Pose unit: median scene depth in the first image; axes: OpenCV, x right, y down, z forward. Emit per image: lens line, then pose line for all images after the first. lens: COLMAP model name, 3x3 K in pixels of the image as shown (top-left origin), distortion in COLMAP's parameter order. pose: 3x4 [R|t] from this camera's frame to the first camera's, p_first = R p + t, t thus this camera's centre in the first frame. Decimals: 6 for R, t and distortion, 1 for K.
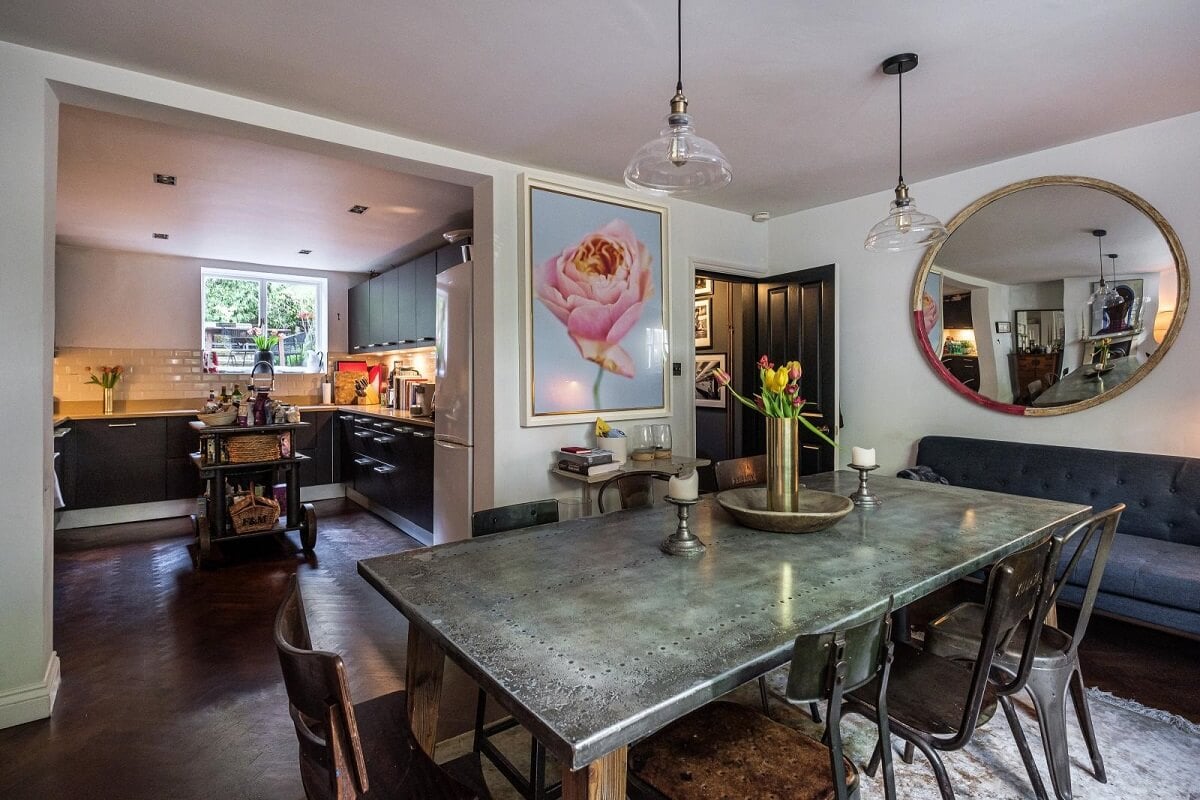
lens RADIAL K [[607.0, 0, 595.8], [0, 607.0, 375.8], [0, 0, 1]] dist [-0.001806, -0.000537]
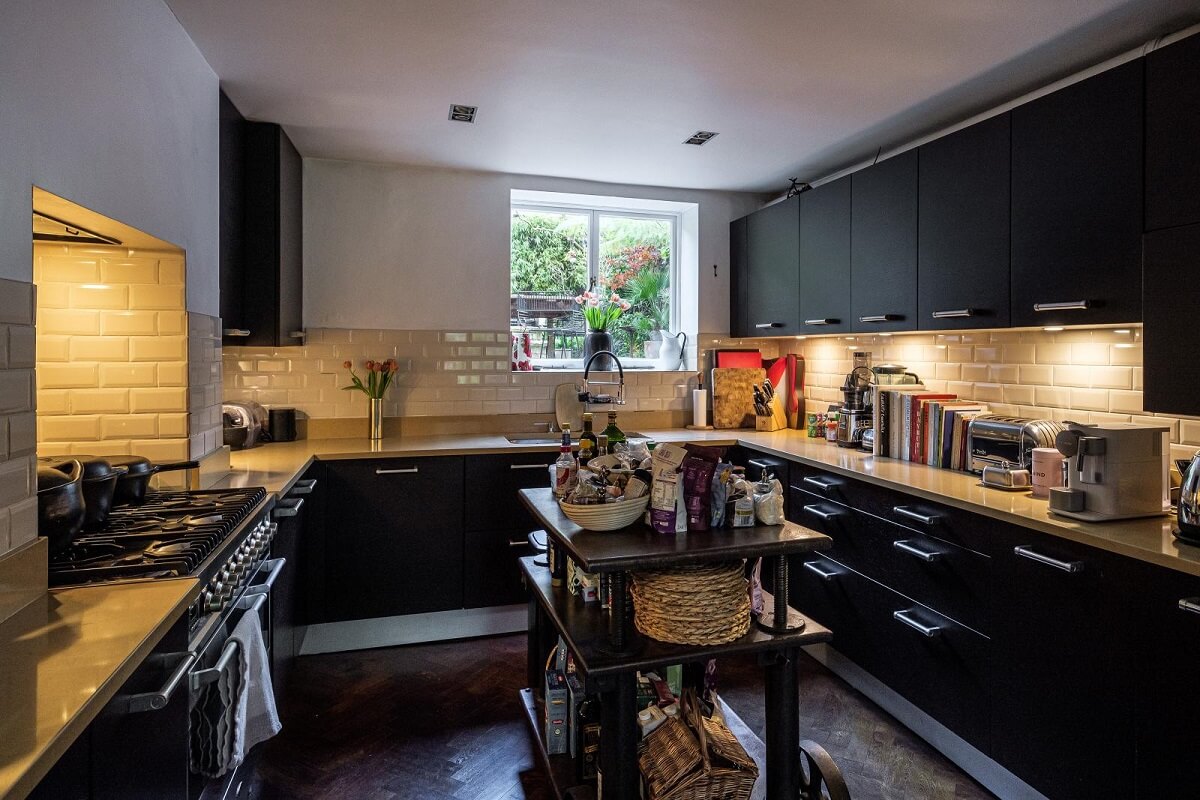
lens RADIAL K [[625.6, 0, 601.8], [0, 625.6, 348.7], [0, 0, 1]] dist [-0.001553, -0.000197]
pose [[0.944911, 0.008667, -0.327214, -0.363119], [-0.009173, 0.999958, -0.000002, -0.026037], [0.327200, 0.003003, 0.944950, 0.452855]]
